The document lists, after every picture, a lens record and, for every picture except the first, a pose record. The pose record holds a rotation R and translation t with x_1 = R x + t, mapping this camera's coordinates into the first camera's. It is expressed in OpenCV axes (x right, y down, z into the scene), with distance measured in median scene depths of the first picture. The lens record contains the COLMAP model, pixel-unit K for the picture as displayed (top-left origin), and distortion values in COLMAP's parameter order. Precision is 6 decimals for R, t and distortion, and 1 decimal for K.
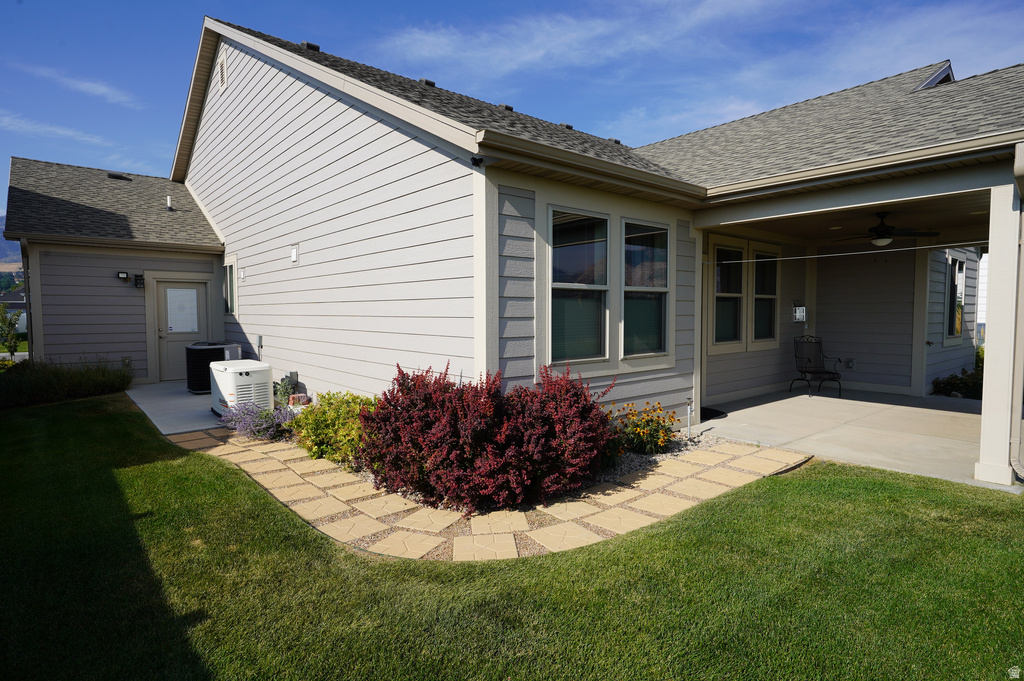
lens RADIAL K [[550.7, 0, 512.5], [0, 550.7, 341.8], [0, 0, 1]] dist [0.000752, -0.000086]
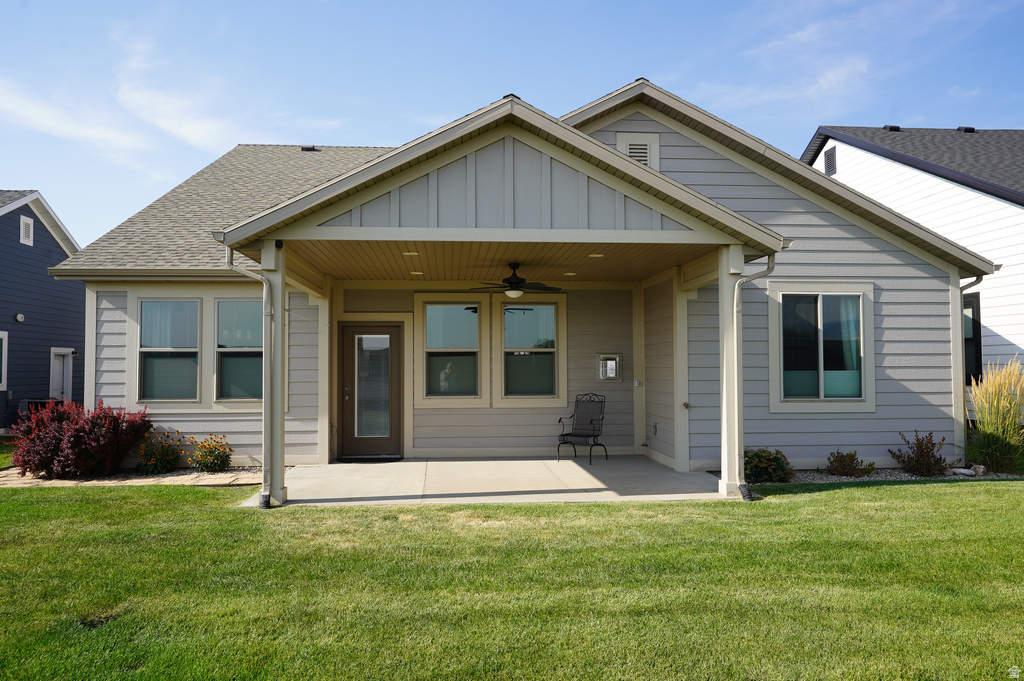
lens RADIAL K [[731.2, 0, 512.1], [0, 731.2, 338.9], [0, 0, 1]] dist [0.004435, 0.000019]
pose [[0.810096, -0.019616, -0.585969, 1.888561], [-0.030894, 0.996624, -0.076073, -0.009047], [0.585483, 0.079729, 0.806755, -0.034513]]
